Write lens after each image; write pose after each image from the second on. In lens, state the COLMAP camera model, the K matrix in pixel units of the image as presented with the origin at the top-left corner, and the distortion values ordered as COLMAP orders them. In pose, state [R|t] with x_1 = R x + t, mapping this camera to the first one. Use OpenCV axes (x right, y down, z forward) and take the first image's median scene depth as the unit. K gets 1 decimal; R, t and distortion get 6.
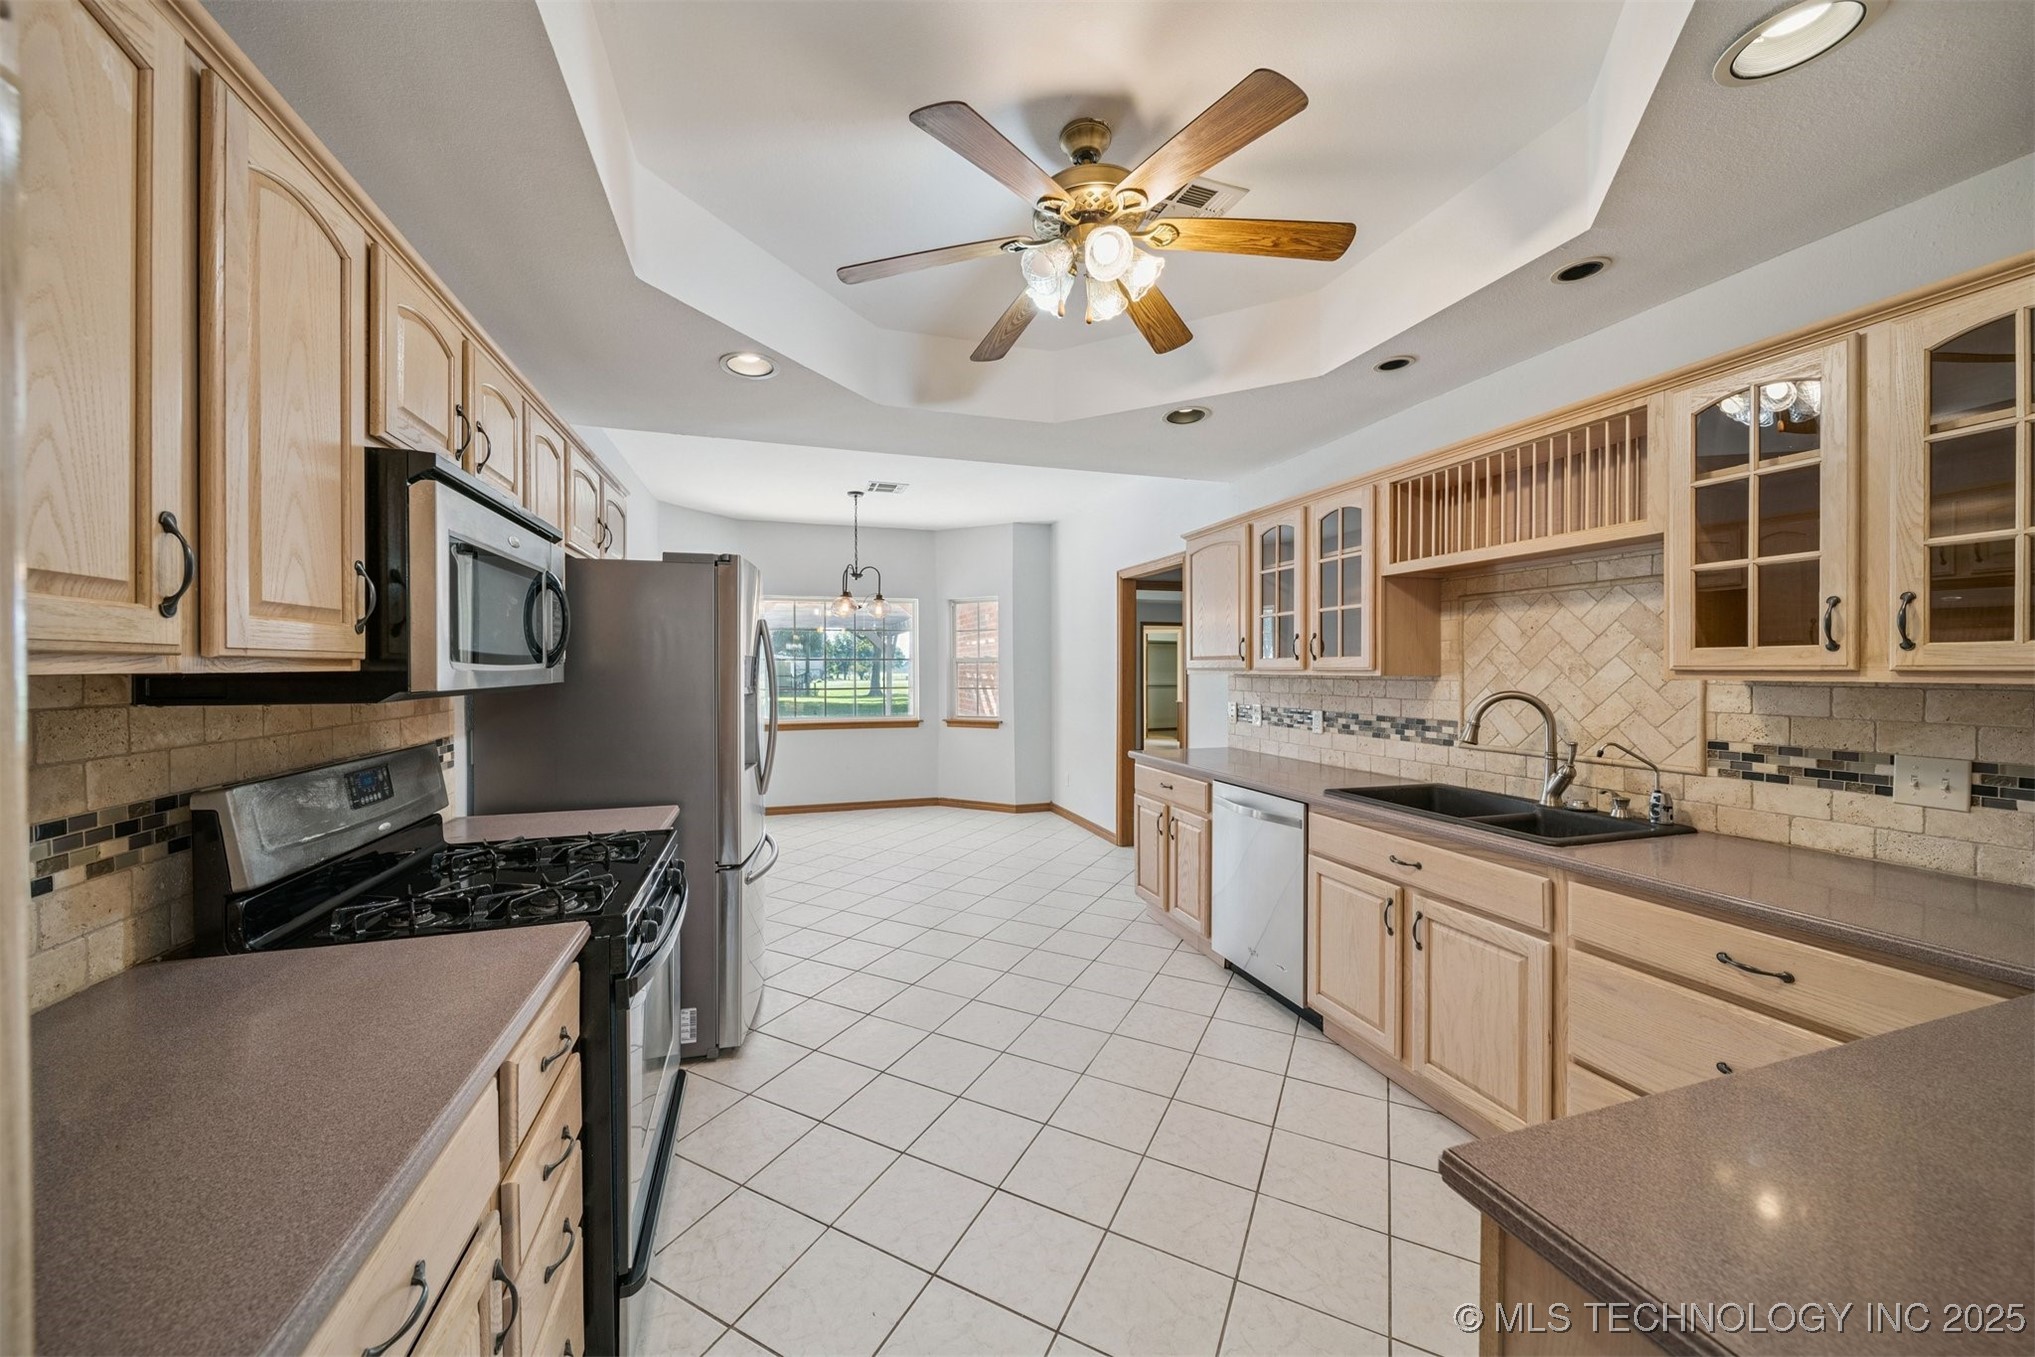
lens RADIAL K [[721.4, 0, 1010.5], [0, 721.4, 672.8], [0, 0, 1]] dist [0.000873, -0.002673]
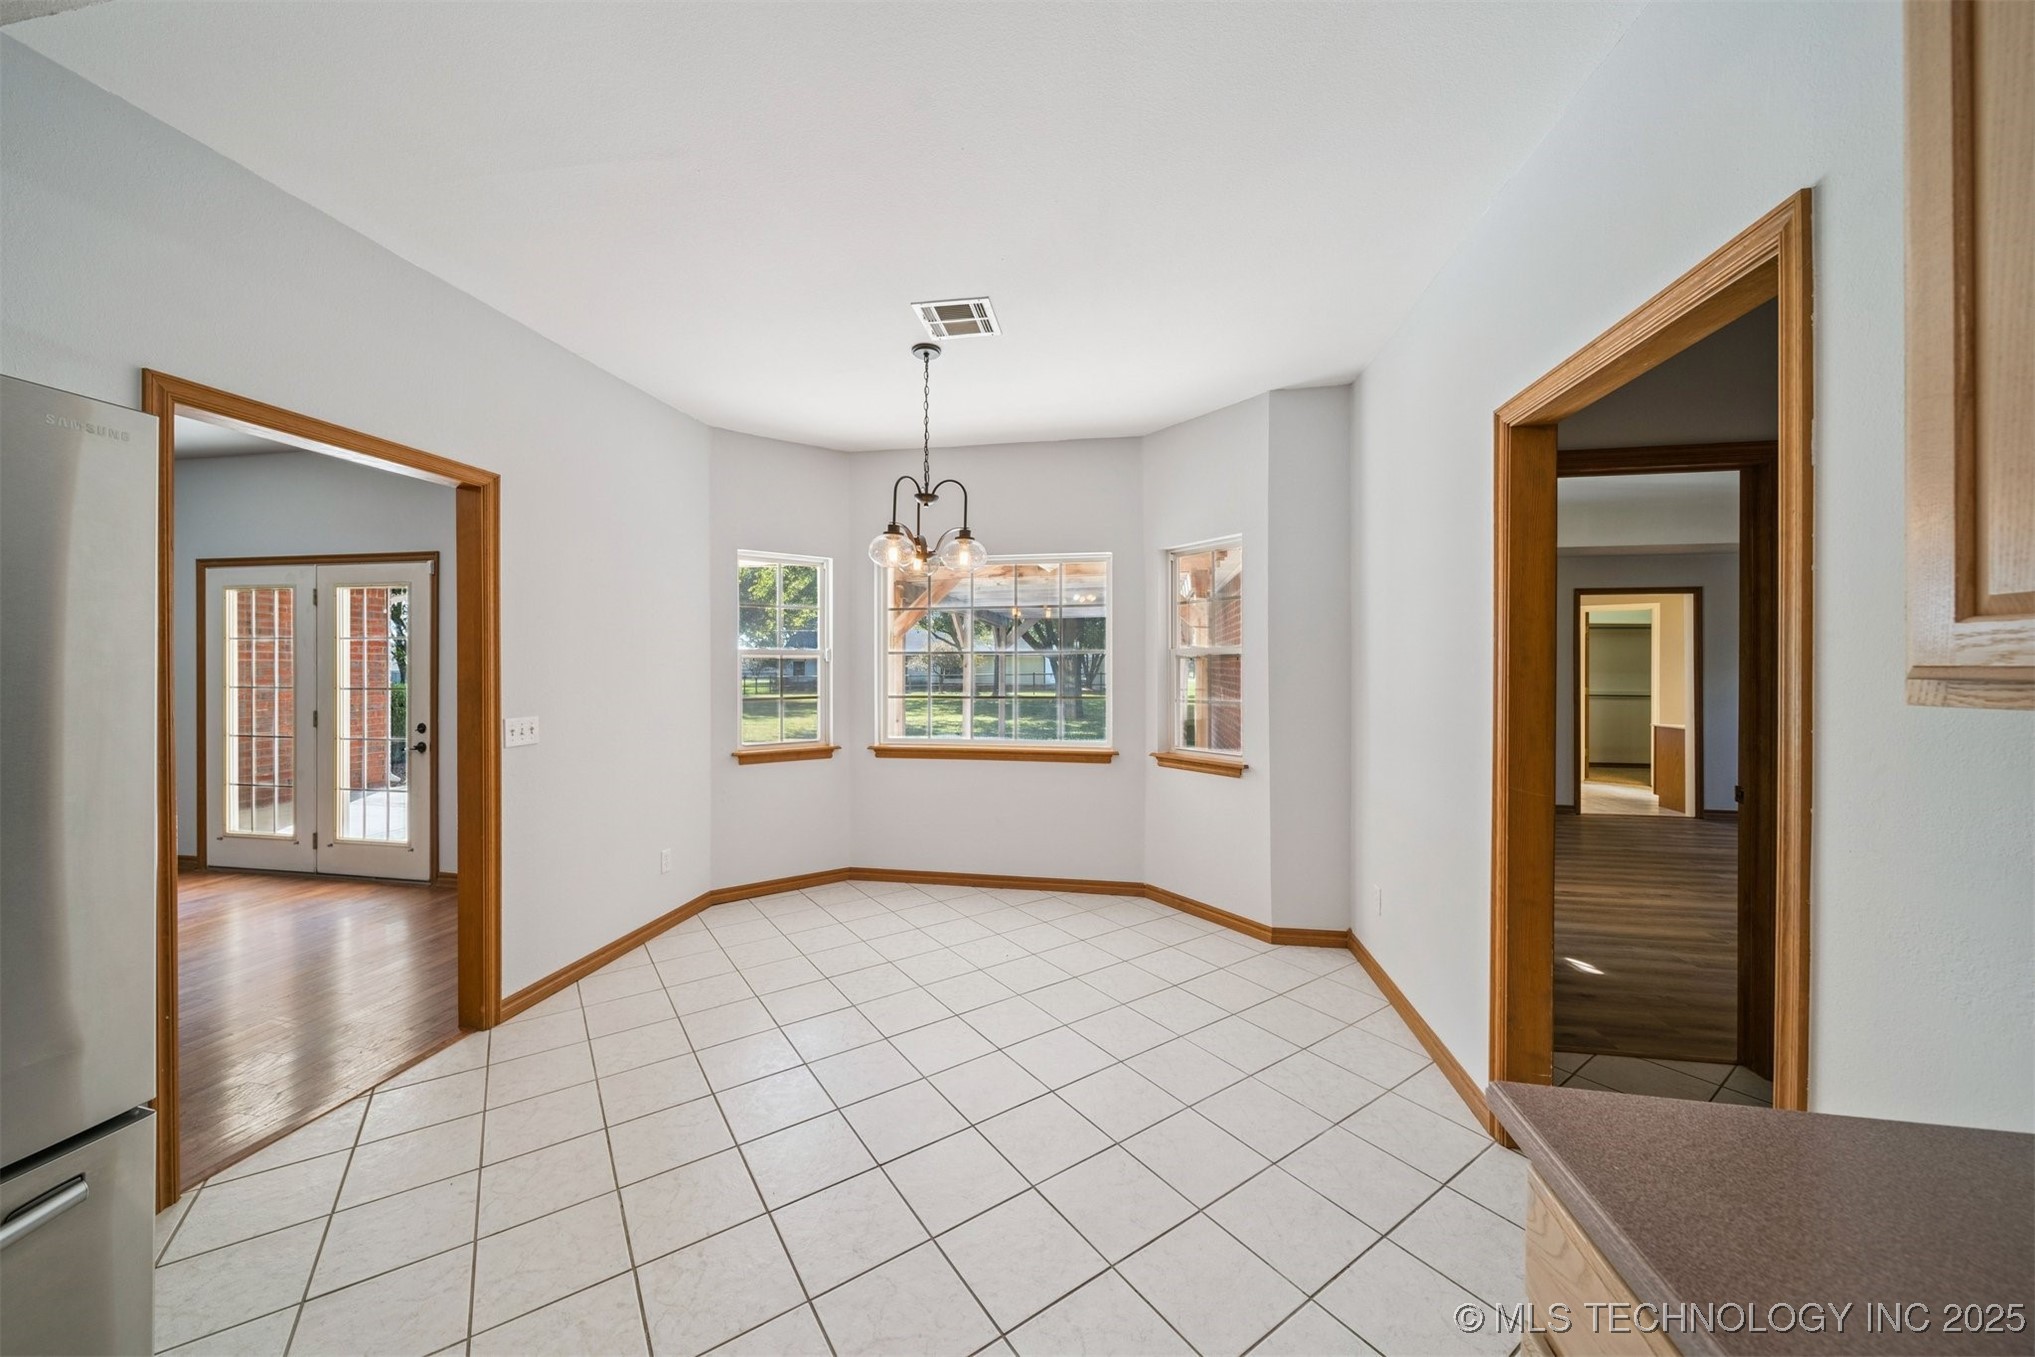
lens RADIAL K [[737.0, 0, 1002.9], [0, 737.0, 676.6], [0, 0, 1]] dist [0.010718, -0.000087]
pose [[0.887097, 0.004642, -0.461559, 0.079036], [-0.002355, 0.999982, 0.005529, -0.001184], [0.461577, -0.003818, 0.887092, 0.421034]]
